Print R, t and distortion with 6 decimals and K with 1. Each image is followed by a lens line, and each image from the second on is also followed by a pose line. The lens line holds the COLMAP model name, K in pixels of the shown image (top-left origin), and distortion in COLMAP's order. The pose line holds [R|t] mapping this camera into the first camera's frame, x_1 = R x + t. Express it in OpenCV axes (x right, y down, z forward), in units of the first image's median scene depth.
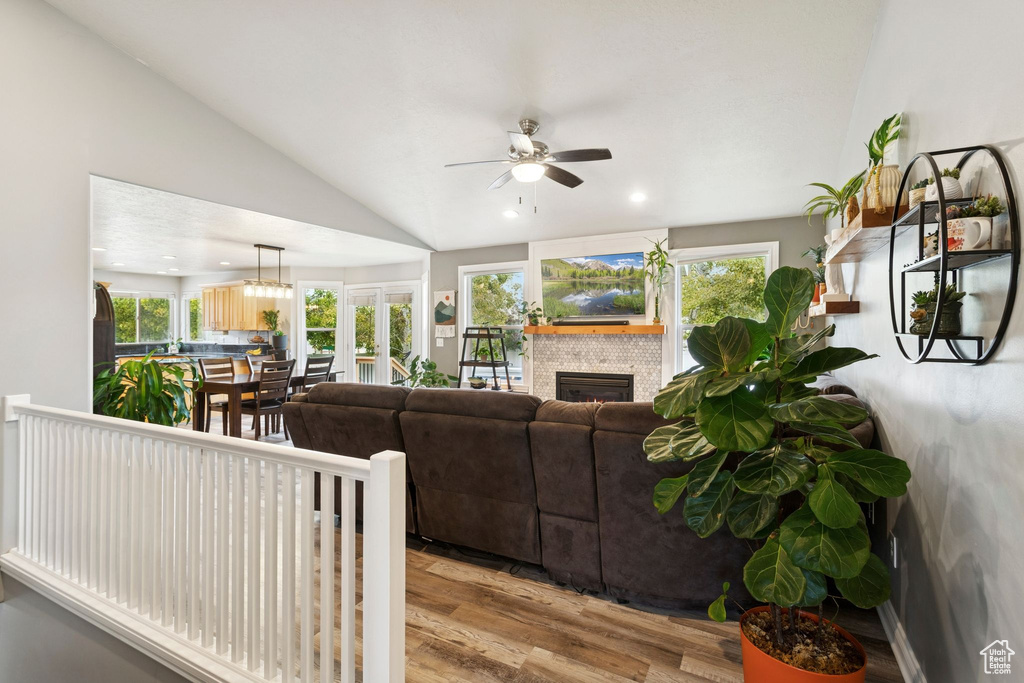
lens RADIAL K [[488.8, 0, 512.0], [0, 488.8, 341.5], [0, 0, 1]] dist [0.001952, 0.001105]
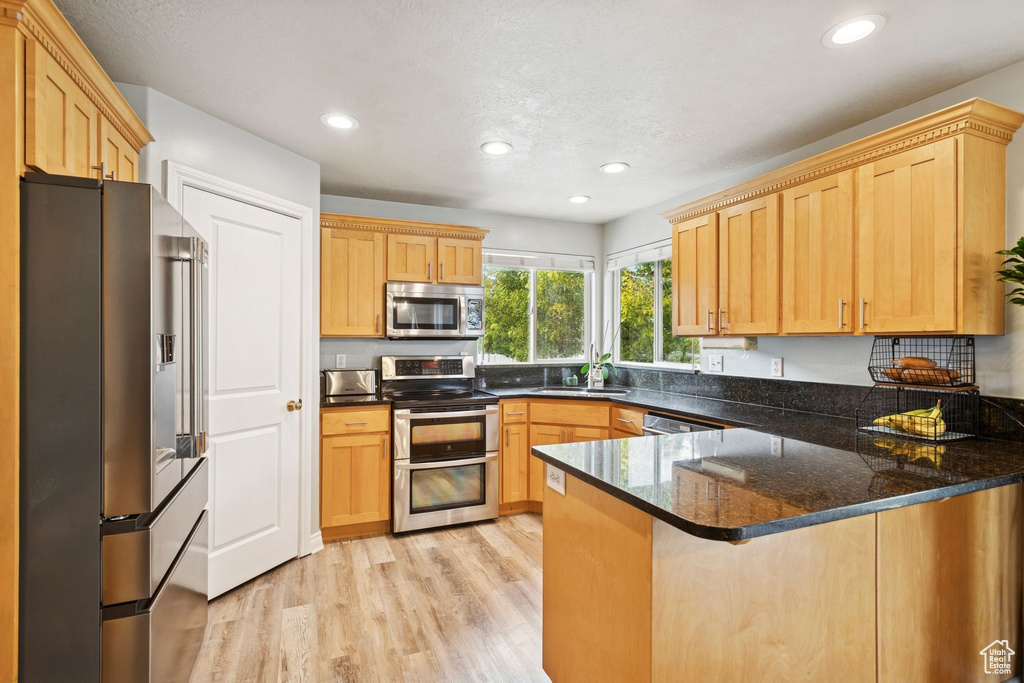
lens RADIAL K [[488.8, 0, 512.0], [0, 488.8, 341.5], [0, 0, 1]] dist [0.001952, 0.001105]
pose [[0.777169, 0.006389, -0.629260, -0.713302], [-0.022201, 0.999604, -0.017270, -0.014211], [0.628900, 0.027392, 0.777003, 0.916384]]
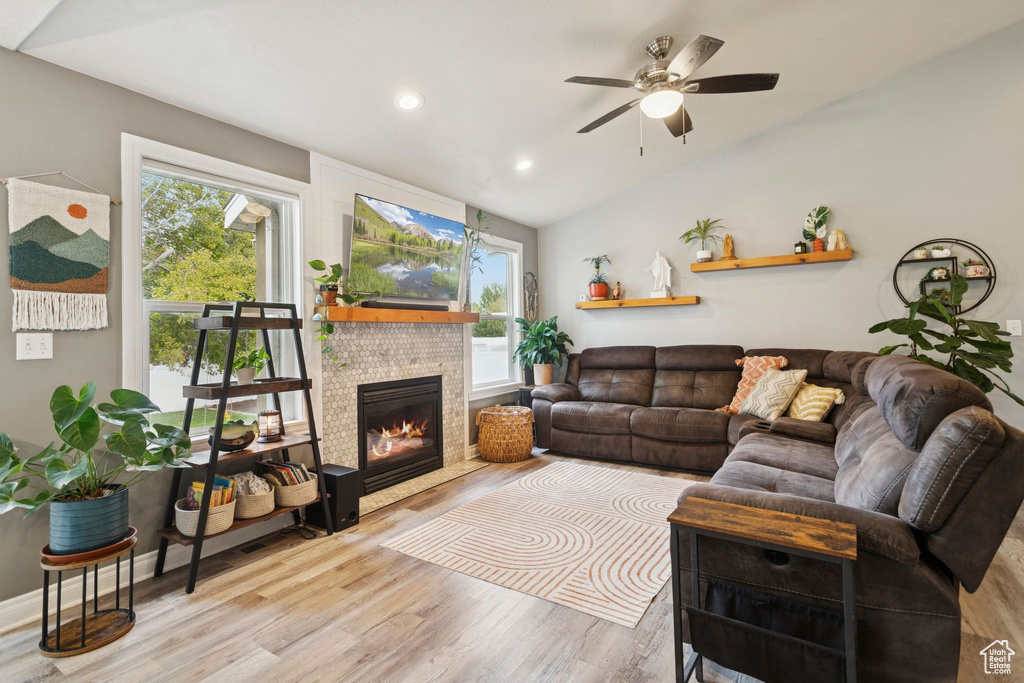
lens RADIAL K [[493.9, 0, 517.1], [0, 493.9, 323.9], [0, 0, 1]] dist [0.002103, 0.001569]
pose [[0.072723, 0.021252, 0.997126, -0.486255], [0.043117, 0.998771, -0.024432, 0.009615], [-0.996420, 0.044769, 0.071718, 0.743542]]
